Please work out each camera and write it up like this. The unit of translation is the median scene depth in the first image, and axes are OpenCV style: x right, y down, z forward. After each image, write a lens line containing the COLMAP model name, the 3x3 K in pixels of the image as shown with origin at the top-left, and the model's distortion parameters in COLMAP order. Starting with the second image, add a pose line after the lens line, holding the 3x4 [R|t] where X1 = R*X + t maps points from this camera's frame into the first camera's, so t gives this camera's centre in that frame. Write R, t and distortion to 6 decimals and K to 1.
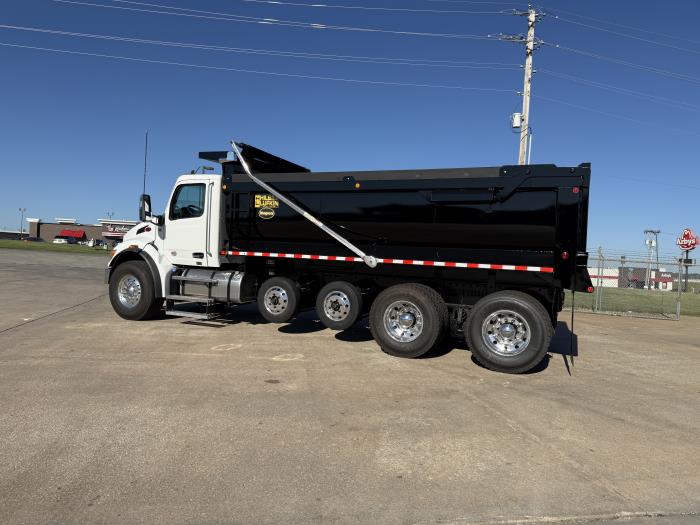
lens RADIAL K [[491.6, 0, 347.7], [0, 491.6, 265.7], [0, 0, 1]] dist [0.037171, -0.042122]
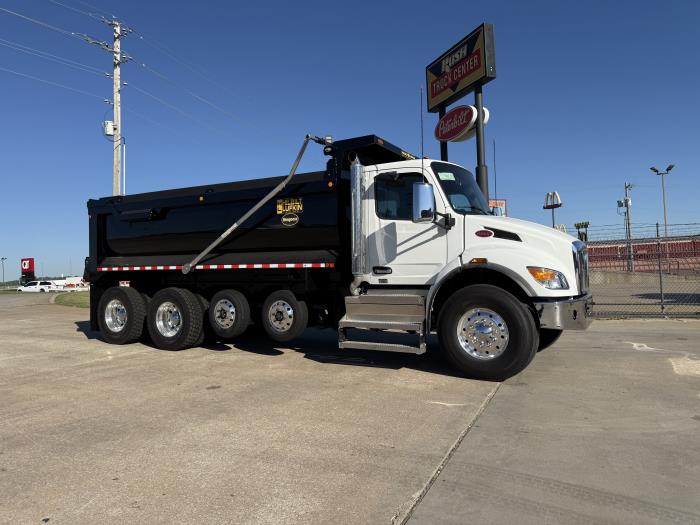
lens RADIAL K [[491.6, 0, 352.4], [0, 491.6, 267.3], [0, 0, 1]] dist [0.037171, -0.042122]
pose [[0.583675, -0.055693, 0.810075, -0.517249], [0.064650, 0.997665, 0.022008, -0.014229], [-0.809410, 0.039526, 0.585912, 0.087224]]
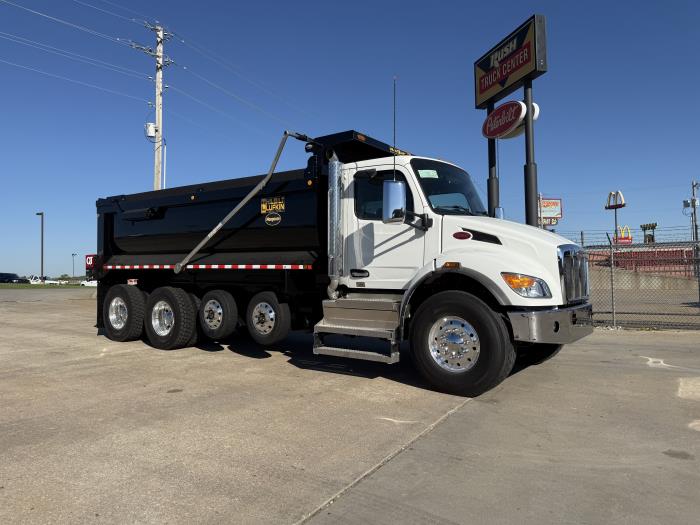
lens RADIAL K [[491.6, 0, 353.0], [0, 491.6, 267.3], [0, 0, 1]] dist [0.037171, -0.042122]
pose [[0.666772, -0.047048, 0.743775, -0.417169], [0.051728, 0.998520, 0.016790, -0.011353], [-0.743464, 0.027278, 0.668219, 0.020238]]
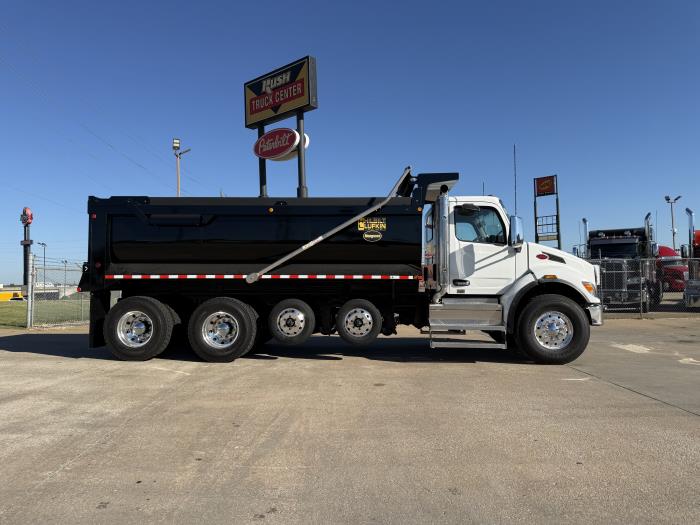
lens RADIAL K [[491.6, 0, 356.0], [0, 491.6, 265.1], [0, 0, 1]] dist [0.037171, -0.042122]
pose [[0.147167, -0.016254, 0.988978, -0.830422], [0.030497, 0.999464, 0.011888, -0.040611], [-0.988641, 0.028411, 0.147584, 0.555454]]
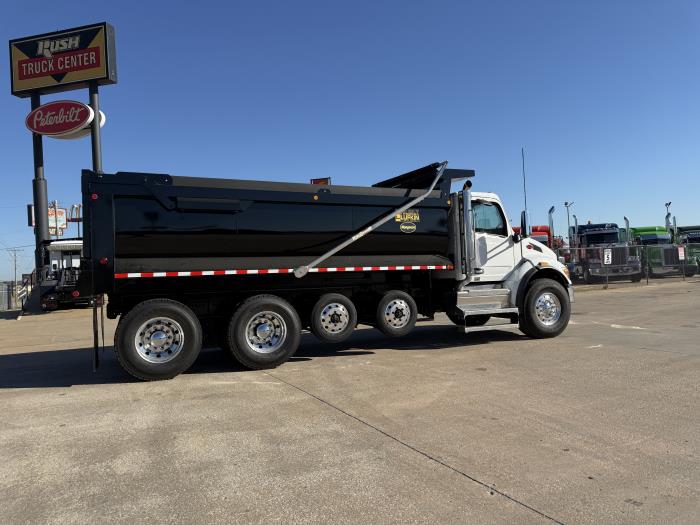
lens RADIAL K [[491.6, 0, 357.5], [0, 491.6, 256.6], [0, 0, 1]] dist [0.037171, -0.042122]
pose [[-0.313301, -0.006220, 0.949634, -0.770422], [0.039336, 0.999035, 0.019521, -0.049963], [-0.948839, 0.043470, -0.312754, 1.055182]]
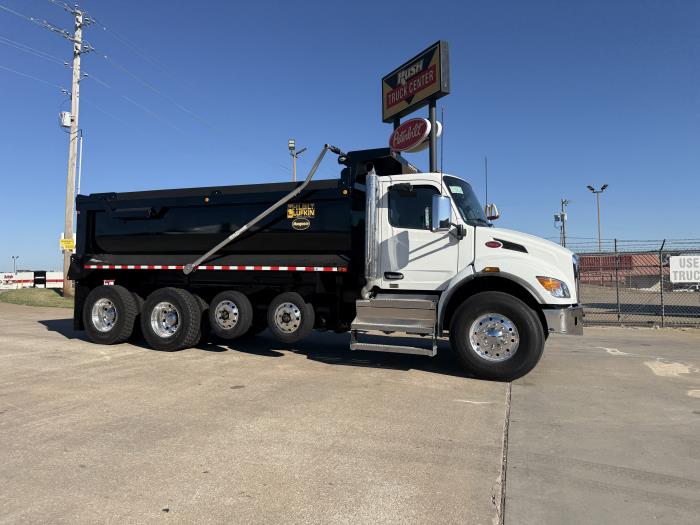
lens RADIAL K [[491.6, 0, 350.1], [0, 491.6, 260.0], [0, 0, 1]] dist [0.037171, -0.042122]
pose [[0.490134, -0.020384, 0.871409, -0.606272], [0.034010, 0.999412, 0.004248, -0.021521], [-0.870983, 0.027555, 0.490540, 0.164535]]
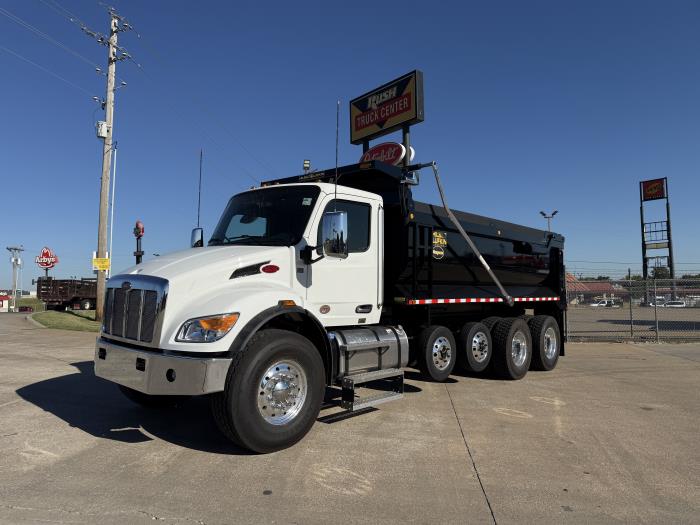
lens RADIAL K [[491.6, 0, 347.7], [0, 491.6, 267.2], [0, 0, 1]] dist [0.037171, -0.042122]
pose [[0.316486, -0.002275, 0.948595, -0.959736], [0.029348, 0.999542, -0.007395, -0.074683], [-0.948143, 0.030180, 0.316408, 0.822739]]
